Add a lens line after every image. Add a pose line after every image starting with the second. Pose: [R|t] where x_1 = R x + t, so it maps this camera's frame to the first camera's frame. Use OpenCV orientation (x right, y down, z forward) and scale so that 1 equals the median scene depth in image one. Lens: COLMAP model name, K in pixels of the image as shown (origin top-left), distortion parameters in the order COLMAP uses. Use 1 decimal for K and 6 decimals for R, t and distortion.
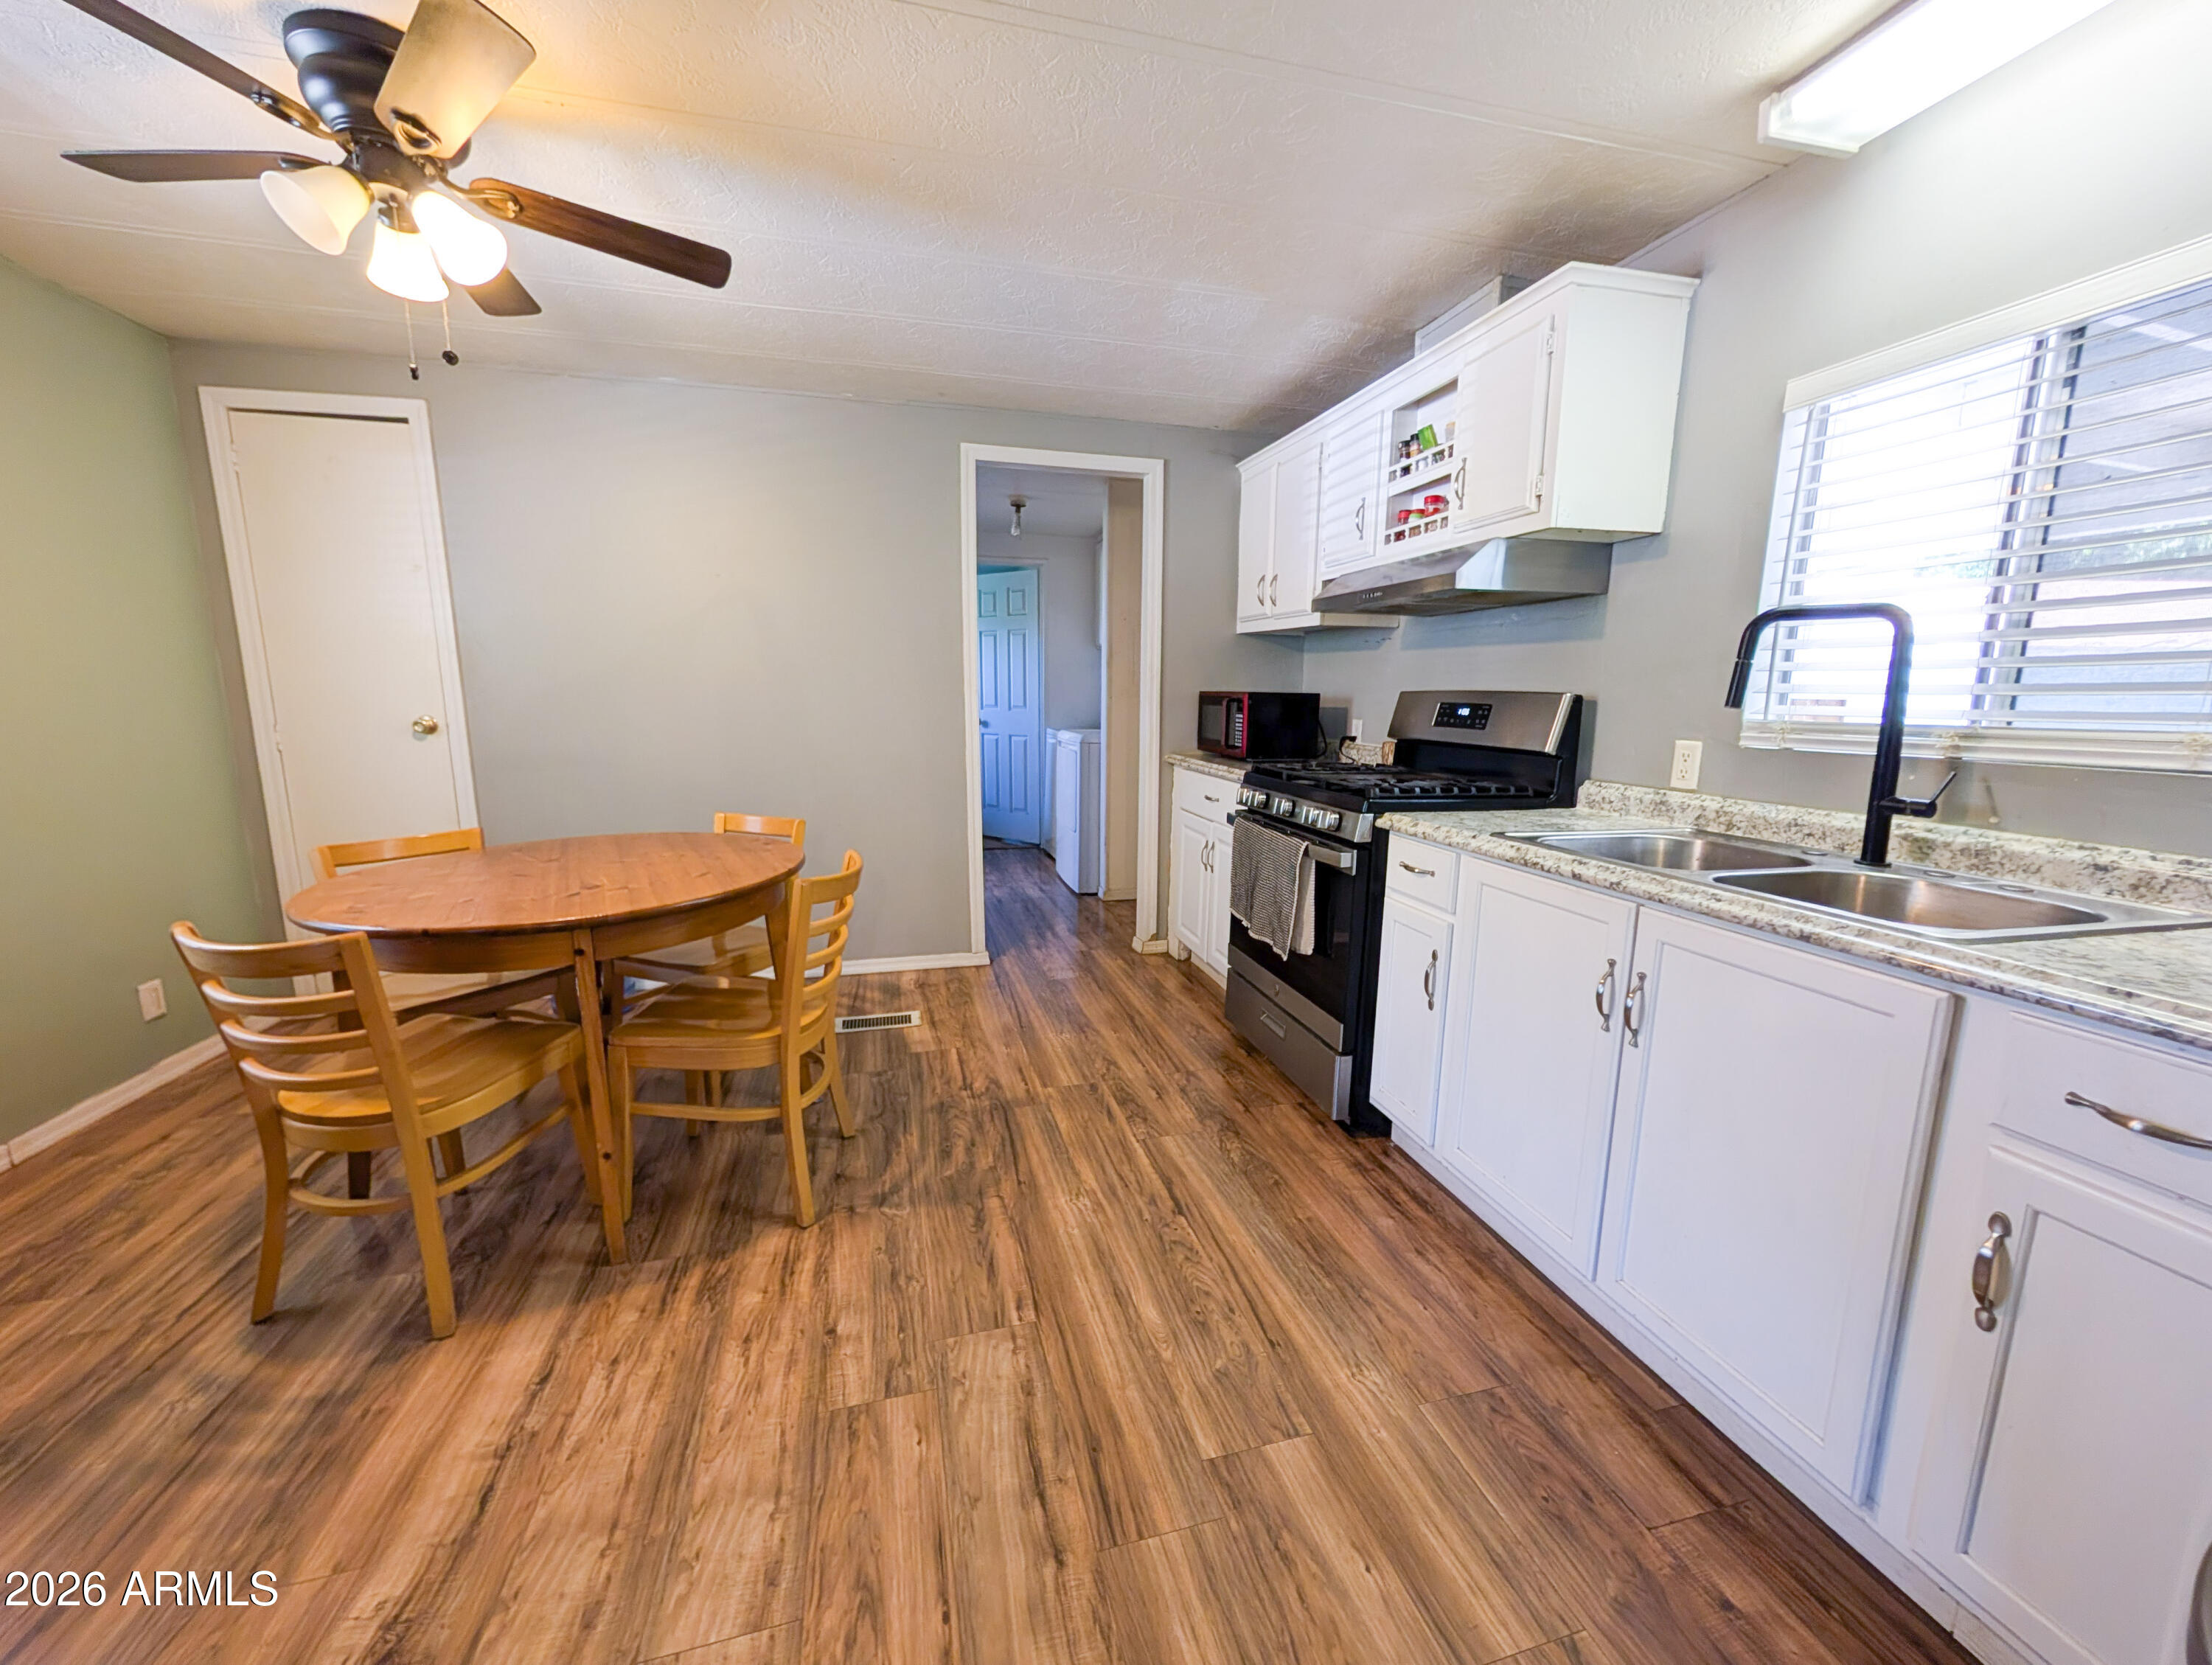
lens RADIAL K [[837.5, 0, 1136.0], [0, 837.5, 832.0], [0, 0, 1]] dist [-0.000655, 0.001077]
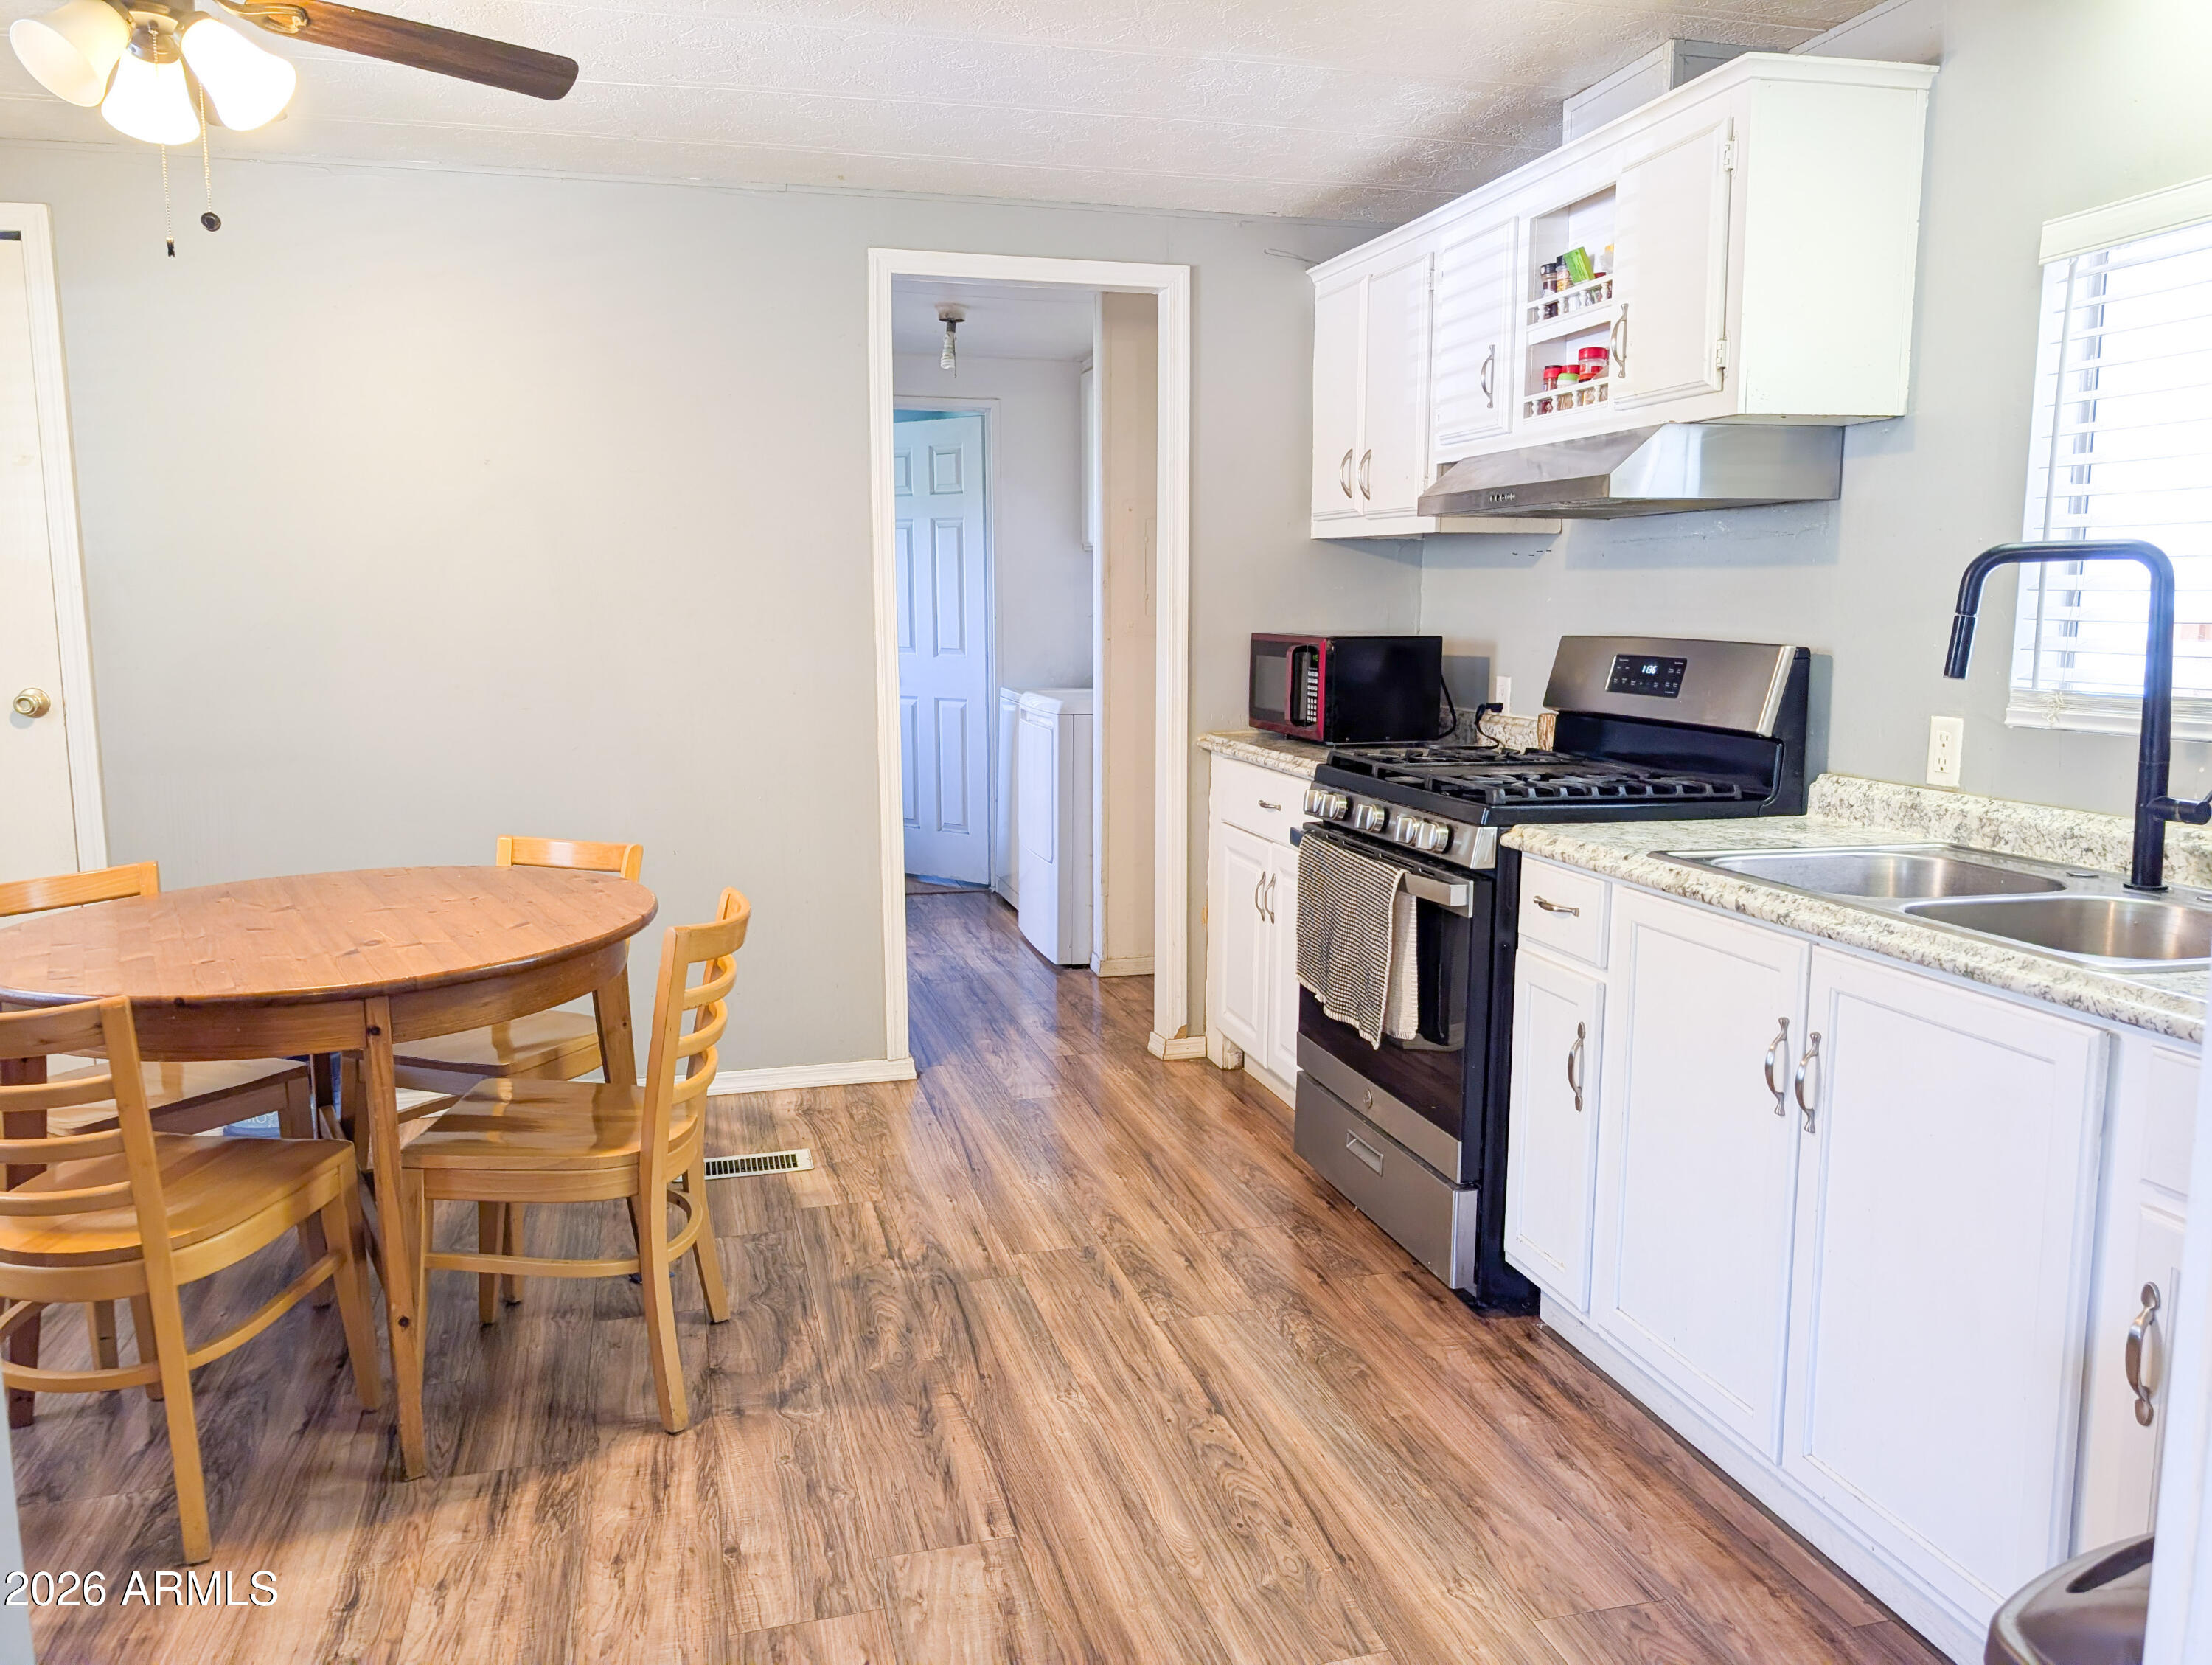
lens RADIAL K [[1593.8, 0, 1157.0], [0, 1593.8, 806.4], [0, 0, 1]] dist [0.013222, -0.012535]
pose [[0.999945, -0.010487, -0.000038, 0.007448], [0.010478, 0.999238, -0.037587, 0.007983], [0.000432, 0.037584, 0.999293, -0.314206]]
